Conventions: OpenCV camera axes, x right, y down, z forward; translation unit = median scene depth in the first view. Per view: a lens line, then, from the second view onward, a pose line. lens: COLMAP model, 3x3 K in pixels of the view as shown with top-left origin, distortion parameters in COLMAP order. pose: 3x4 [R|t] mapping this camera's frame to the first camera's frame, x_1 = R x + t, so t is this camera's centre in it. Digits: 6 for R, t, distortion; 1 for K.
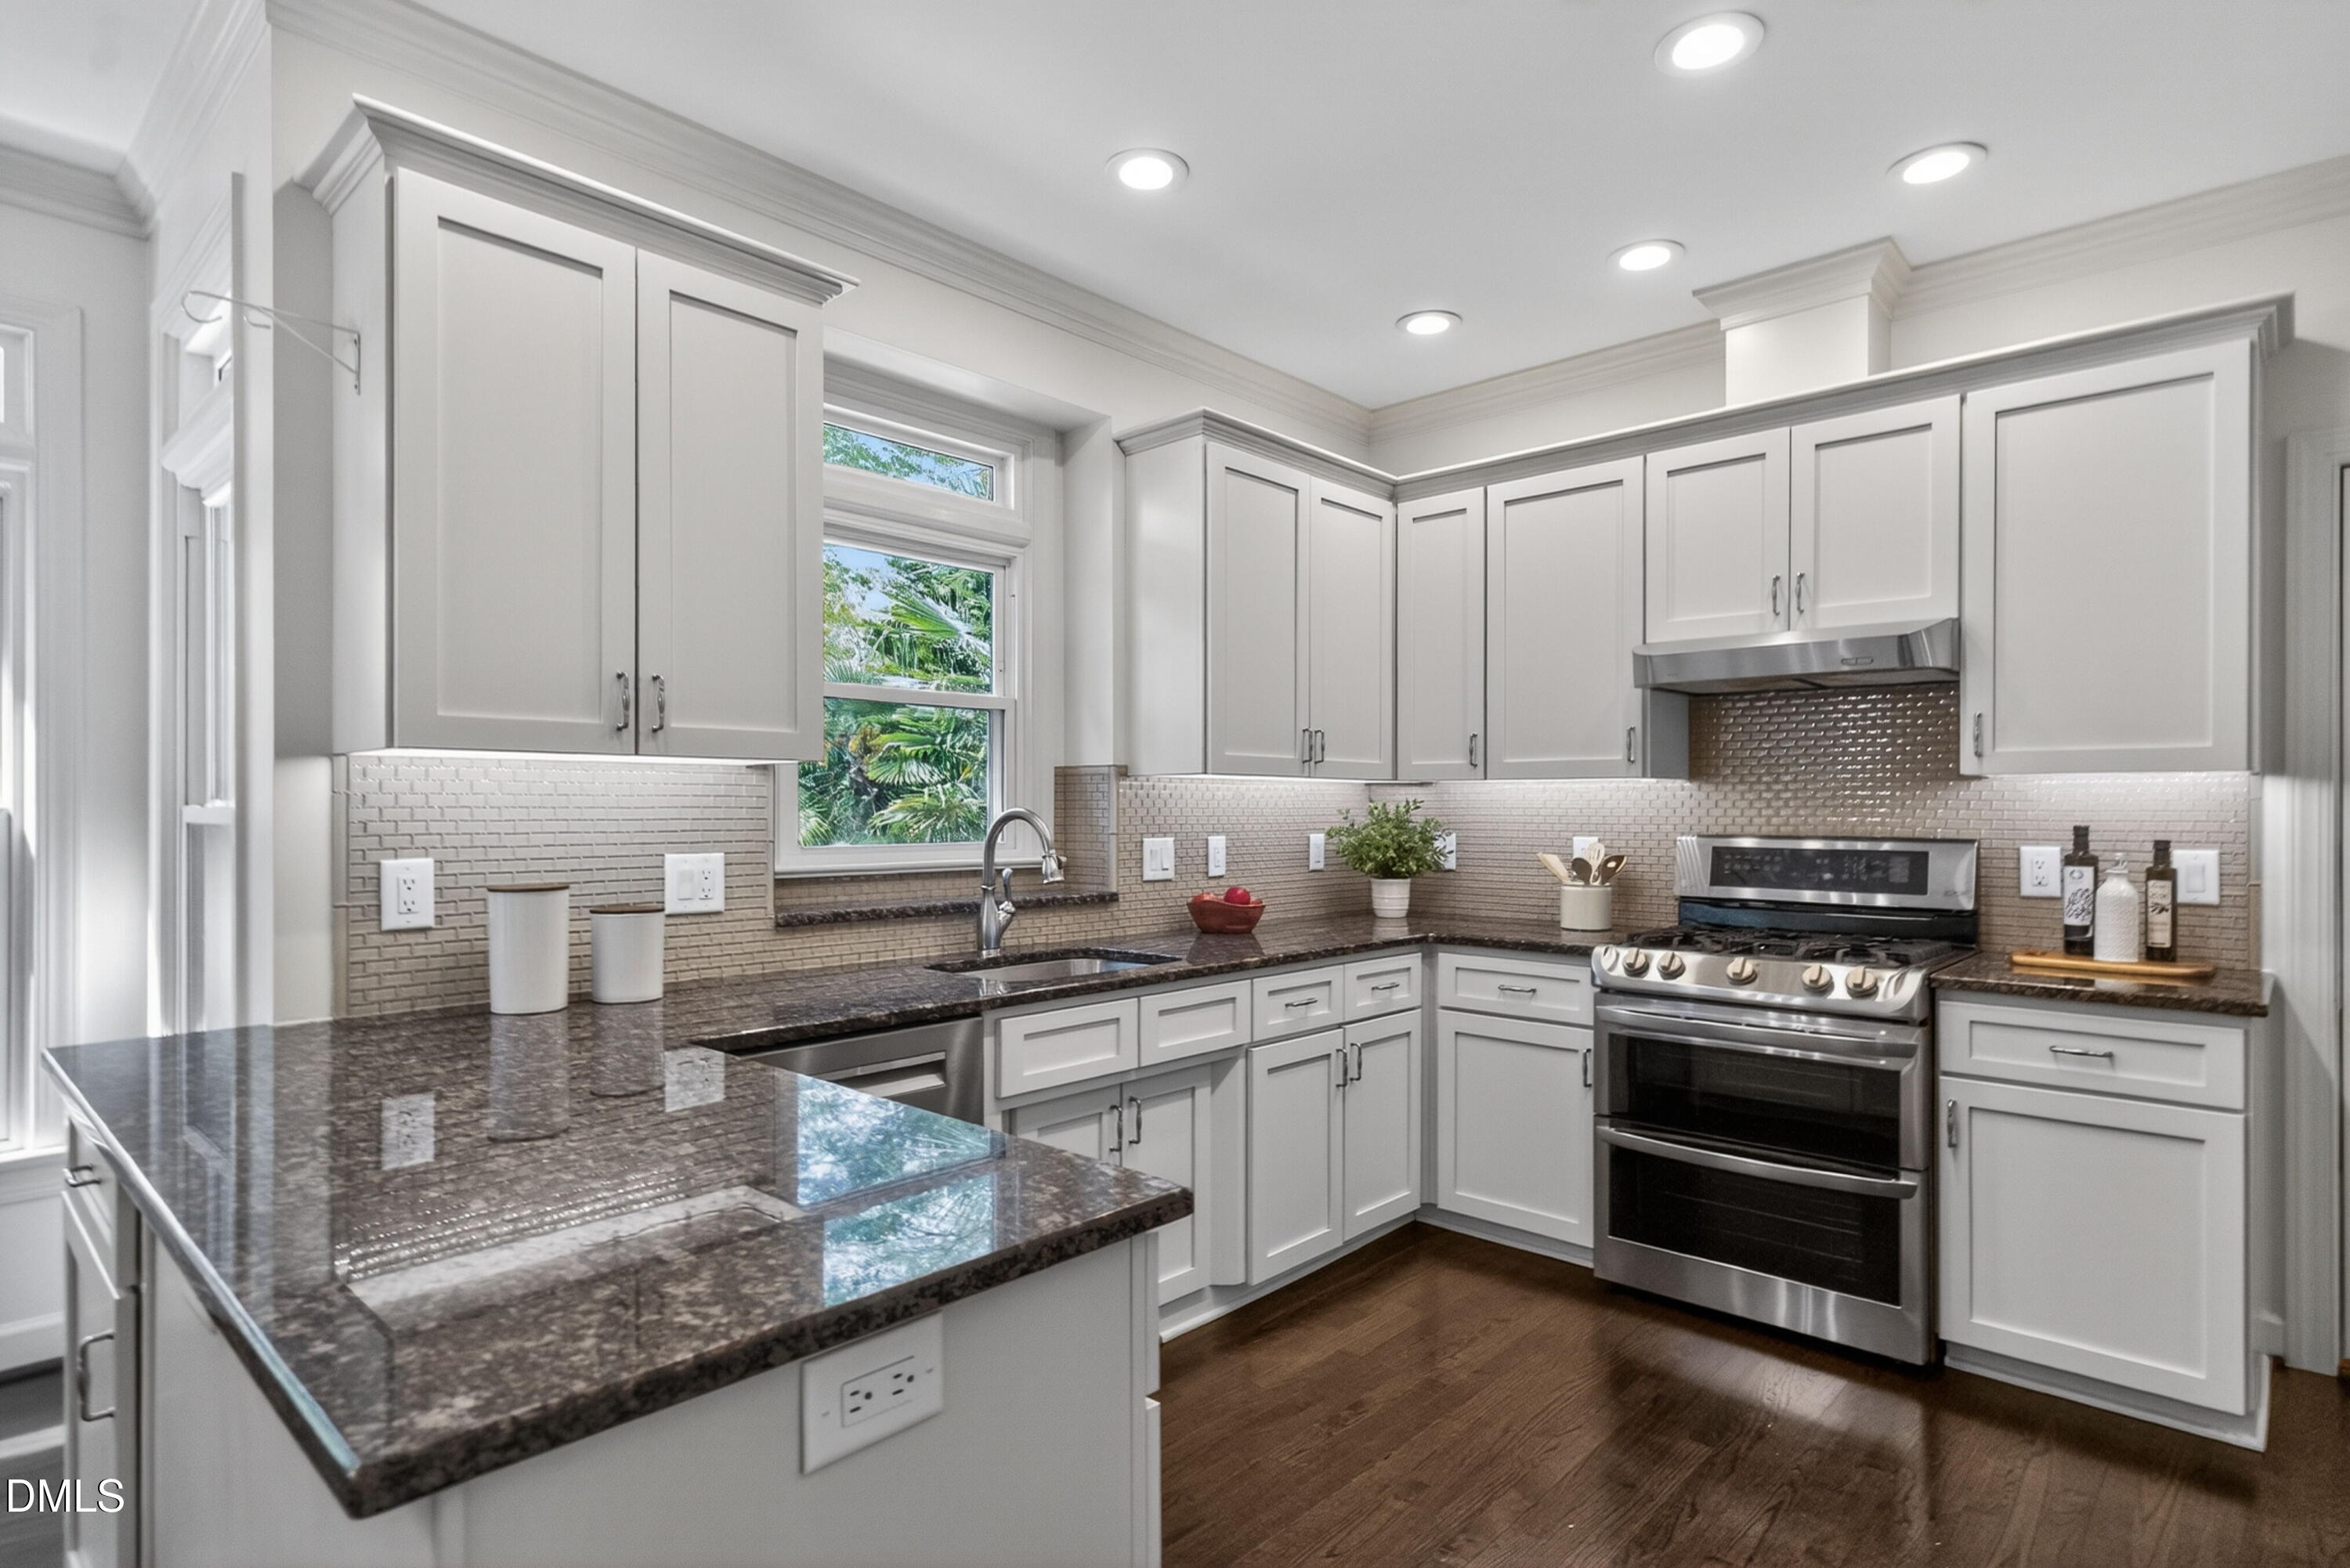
lens RADIAL K [[1216.1, 0, 1182.9], [0, 1216.1, 801.3], [0, 0, 1]] dist [0.012245, 0.000714]
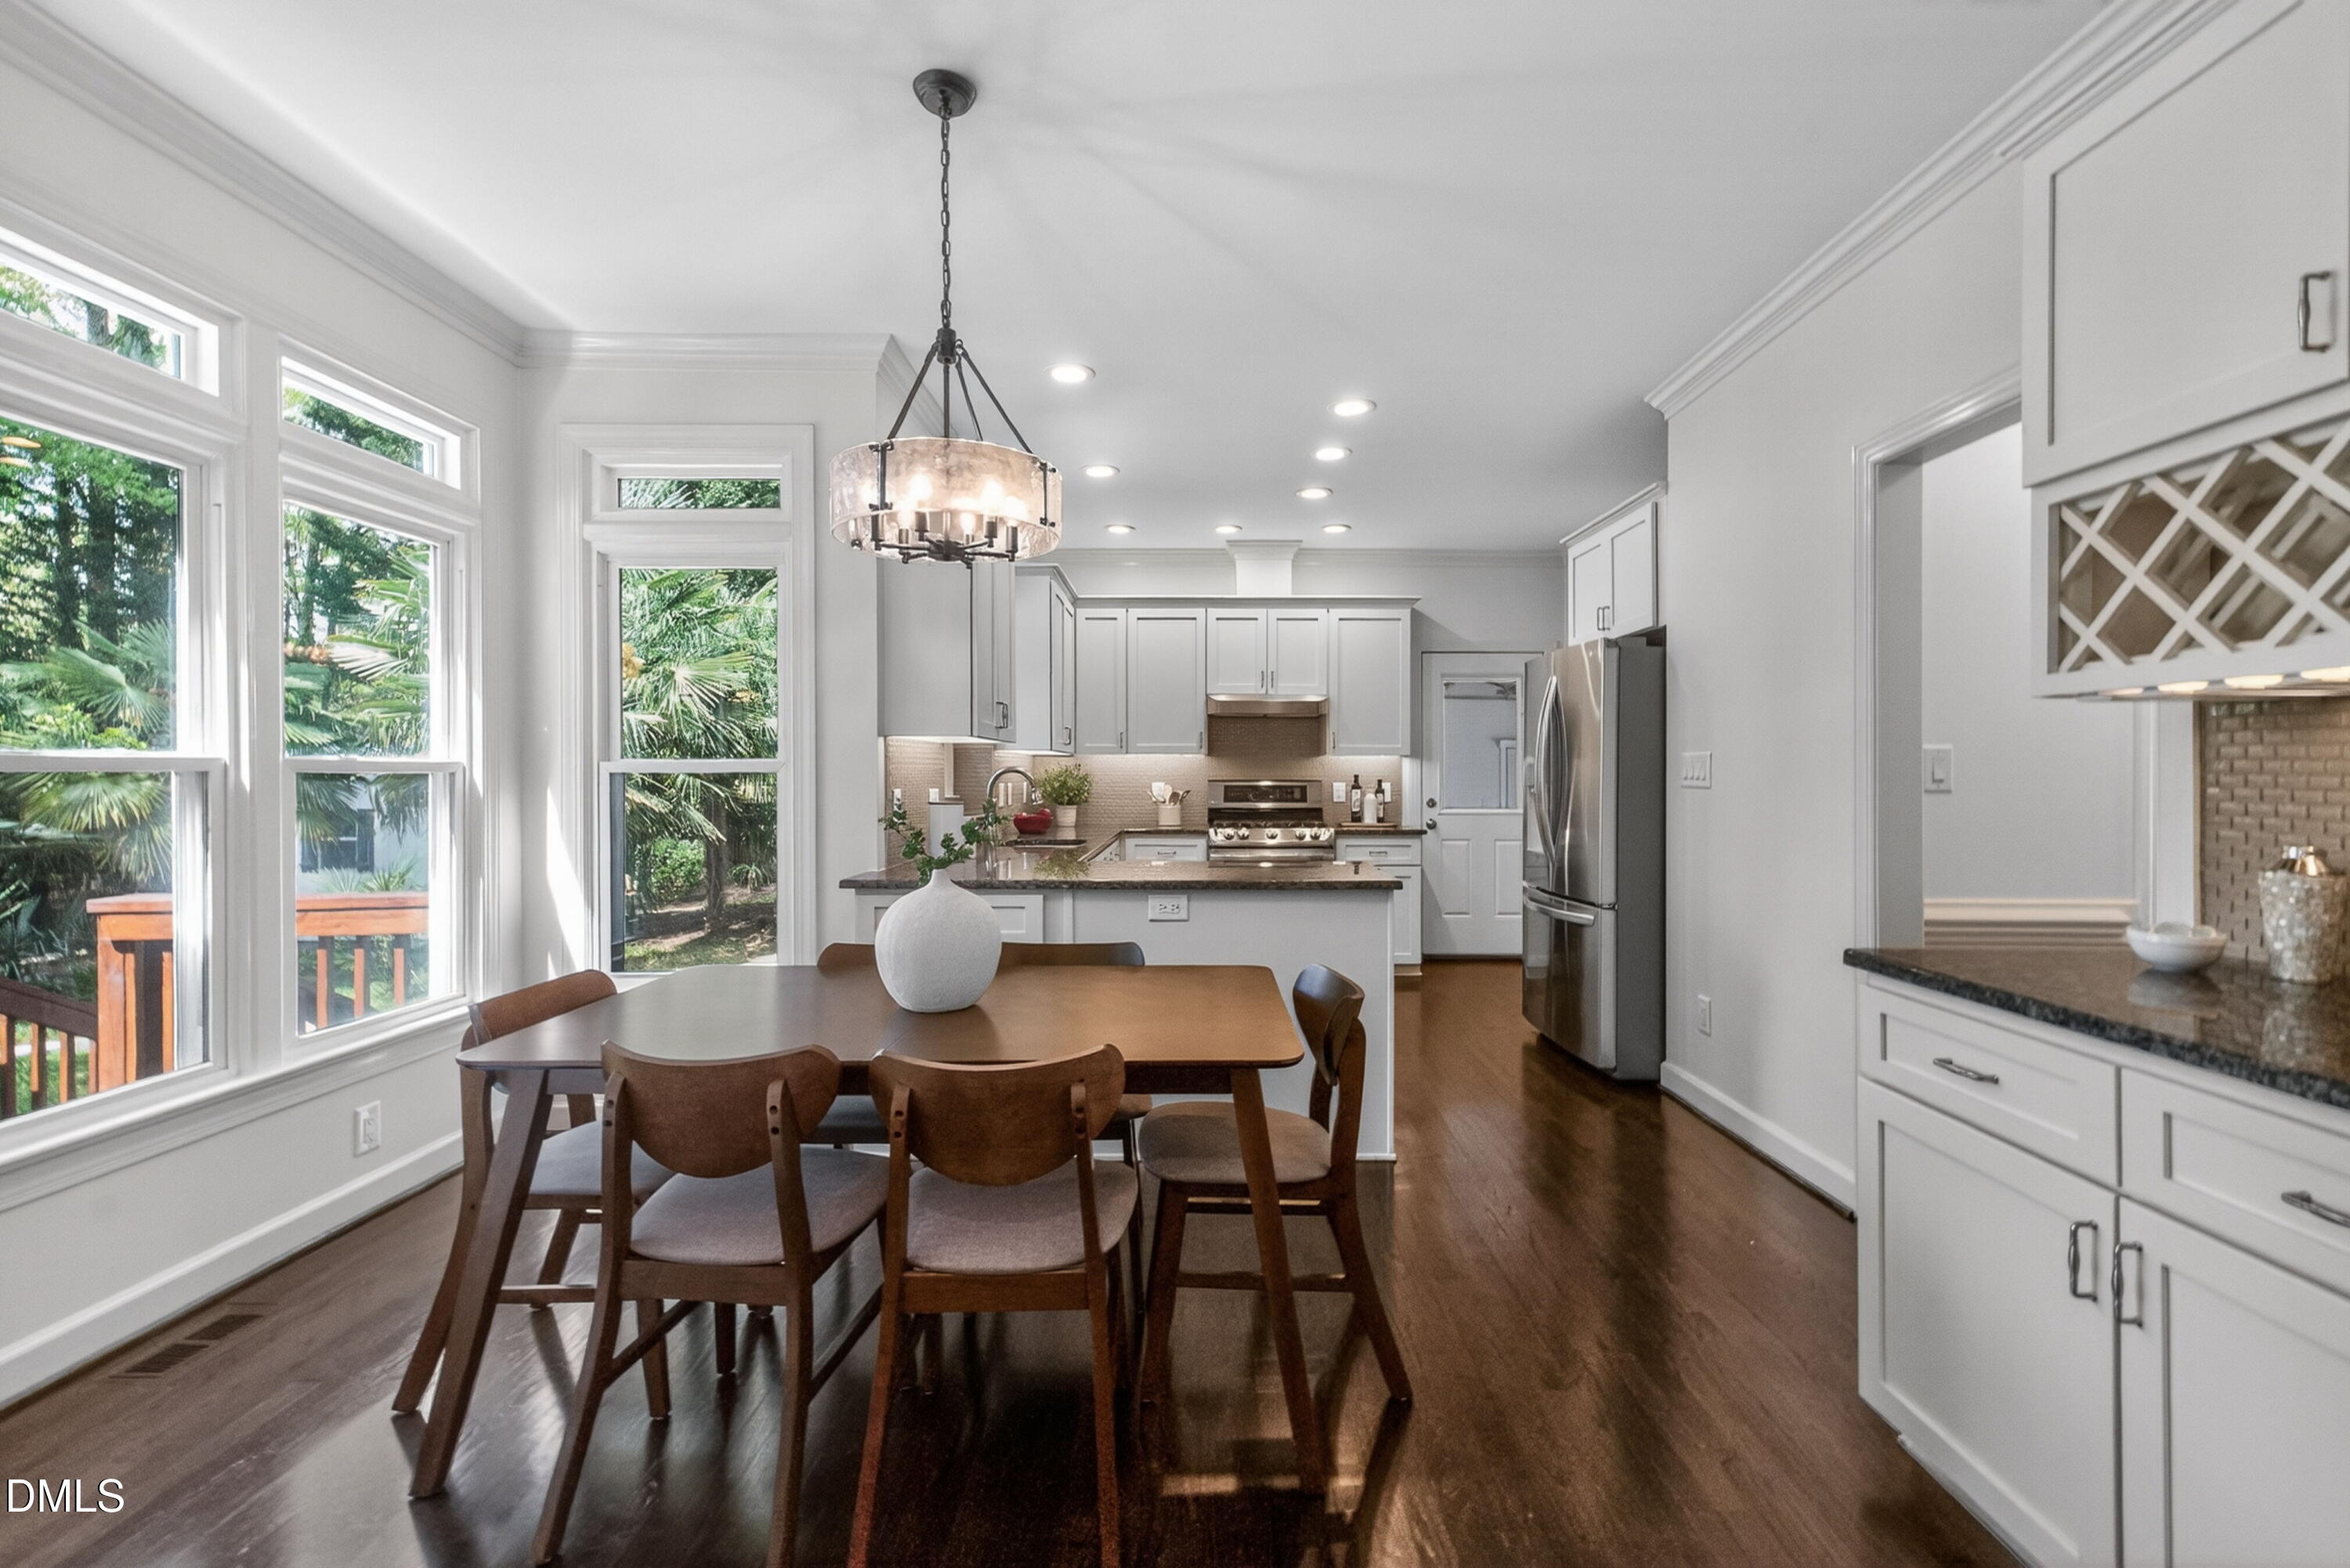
lens RADIAL K [[1024.6, 0, 1190.7], [0, 1024.6, 780.5], [0, 0, 1]] dist [0.007860, 0.000645]
pose [[0.734983, -0.004931, 0.678068, -1.062730], [-0.002573, 0.999946, 0.010060, 0.011159], [-0.678081, -0.009139, 0.734931, -0.411278]]
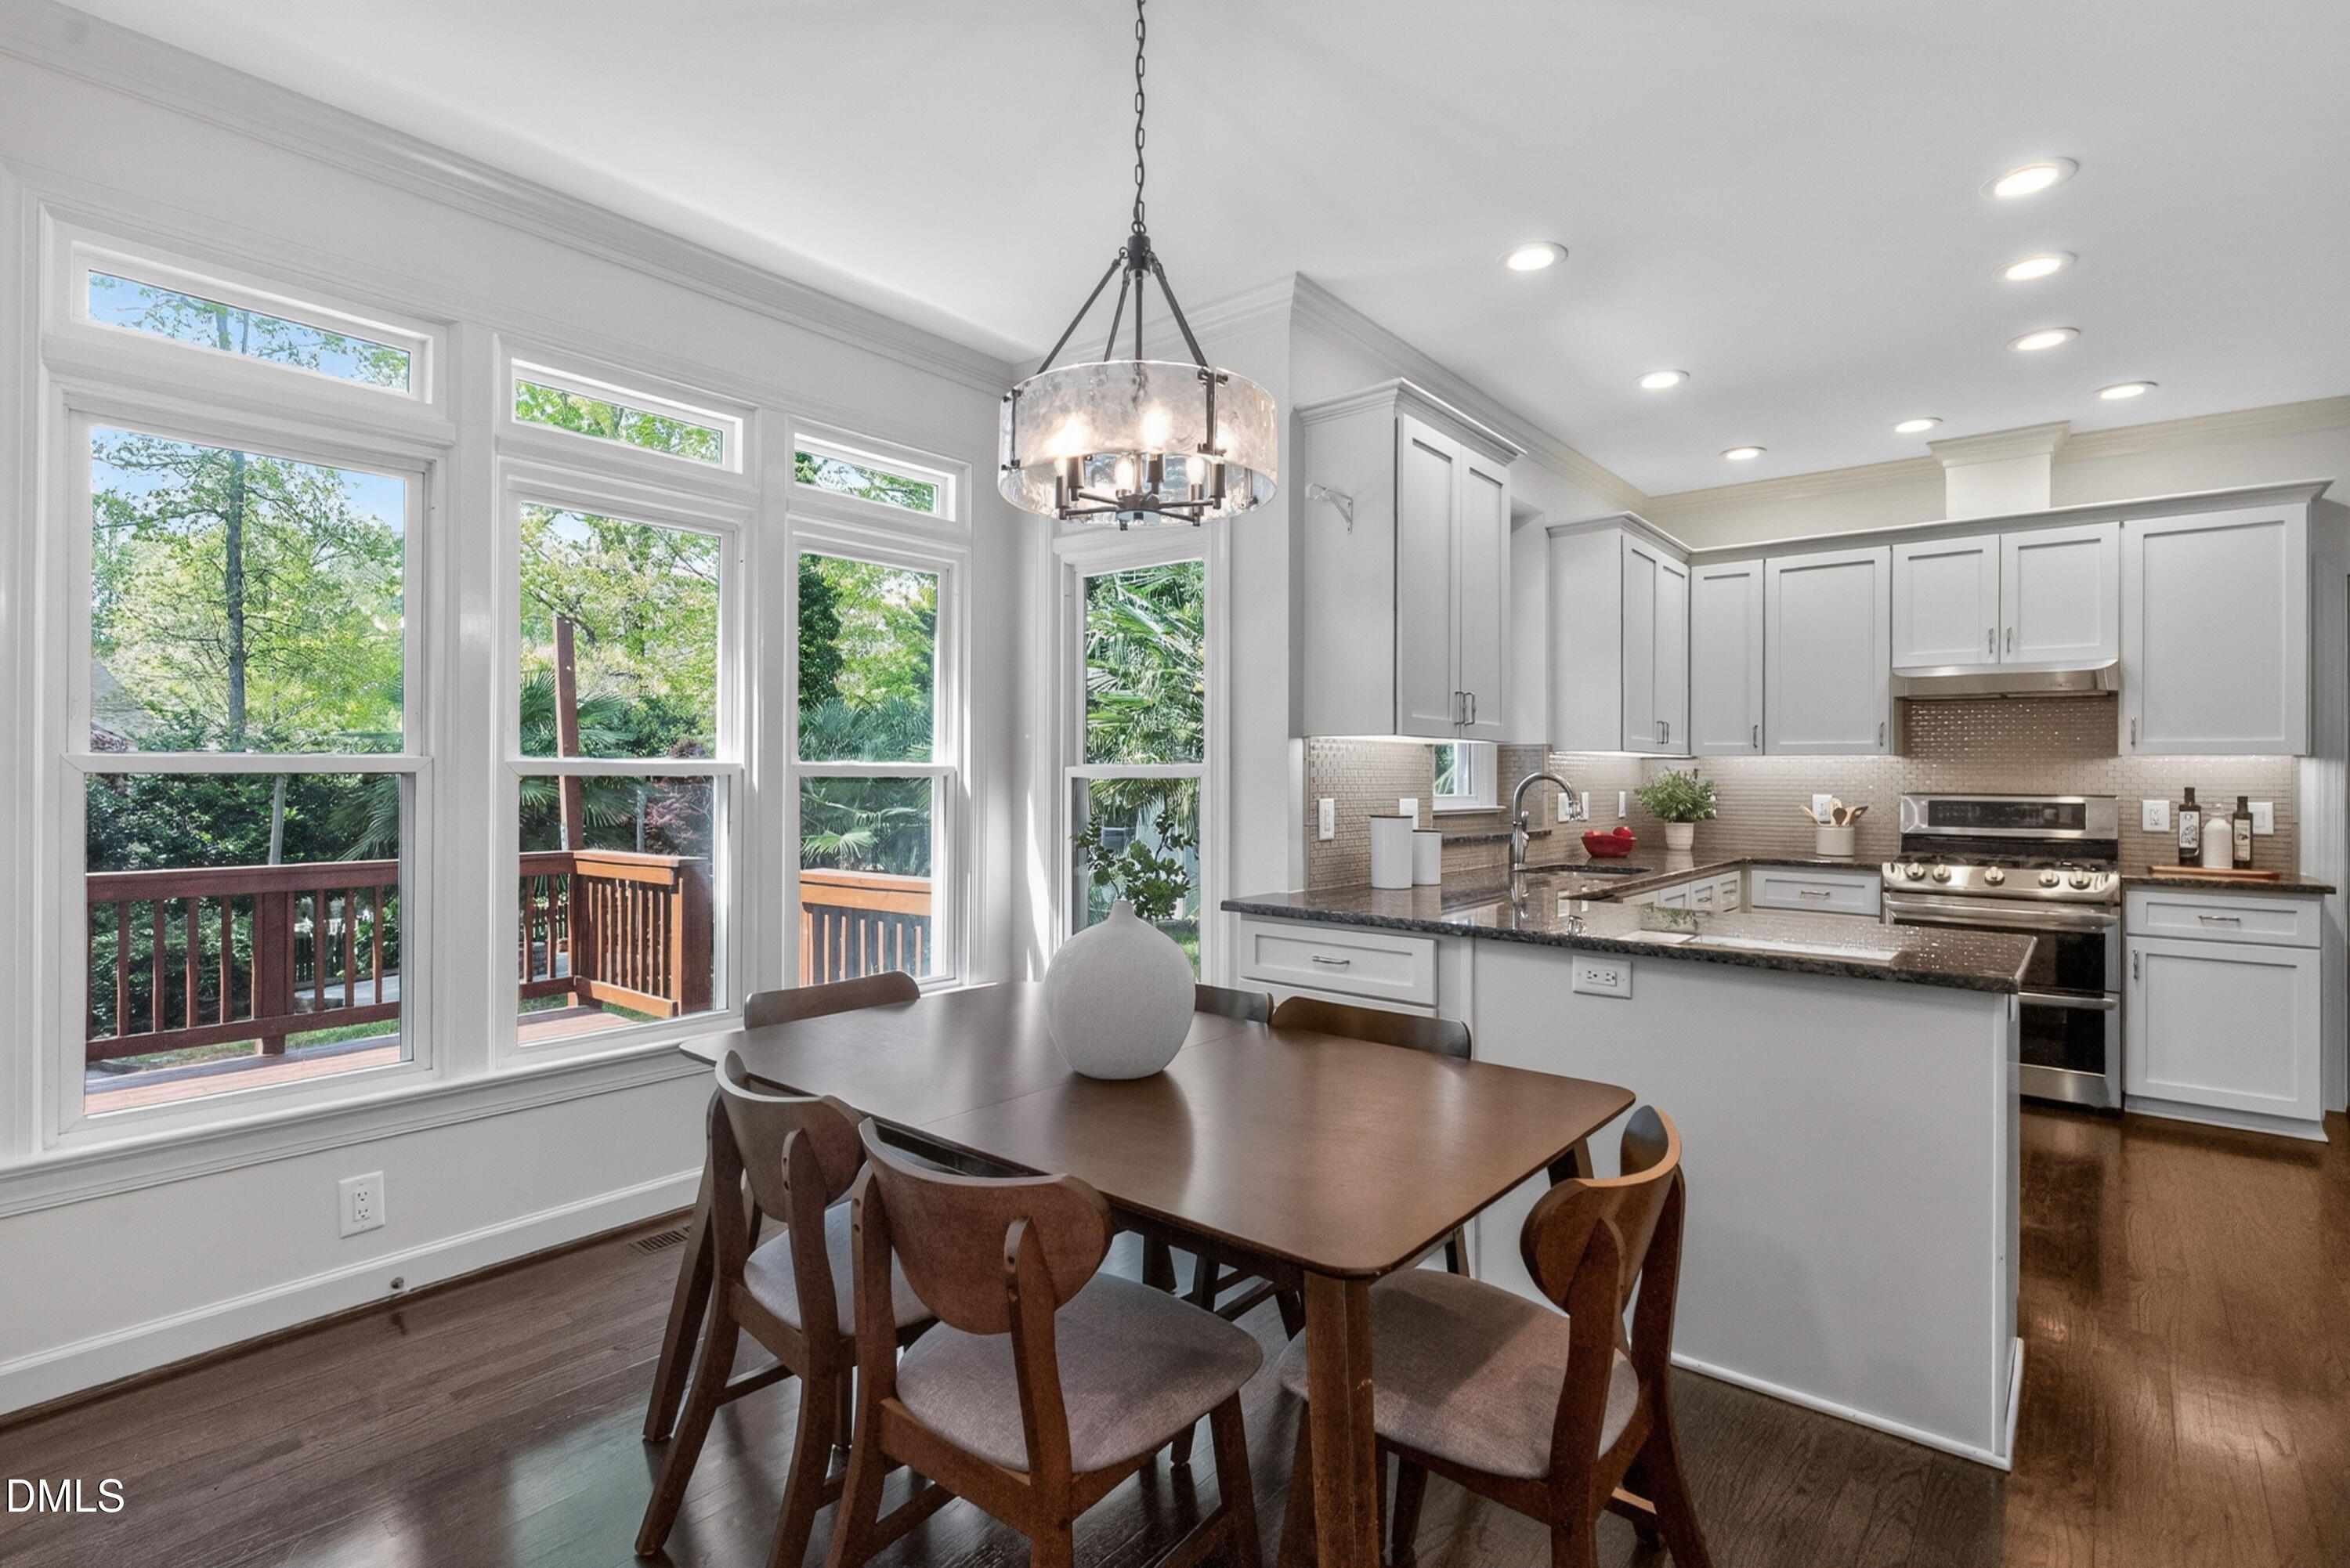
lens RADIAL K [[1097.9, 0, 1186.7], [0, 1097.9, 766.4], [0, 0, 1]] dist [-0.002269, 0.000009]
pose [[0.998453, 0.007025, 0.055157, -0.683738], [-0.006803, 0.999968, -0.004200, 0.007398], [-0.055185, 0.003818, 0.998469, -0.387565]]
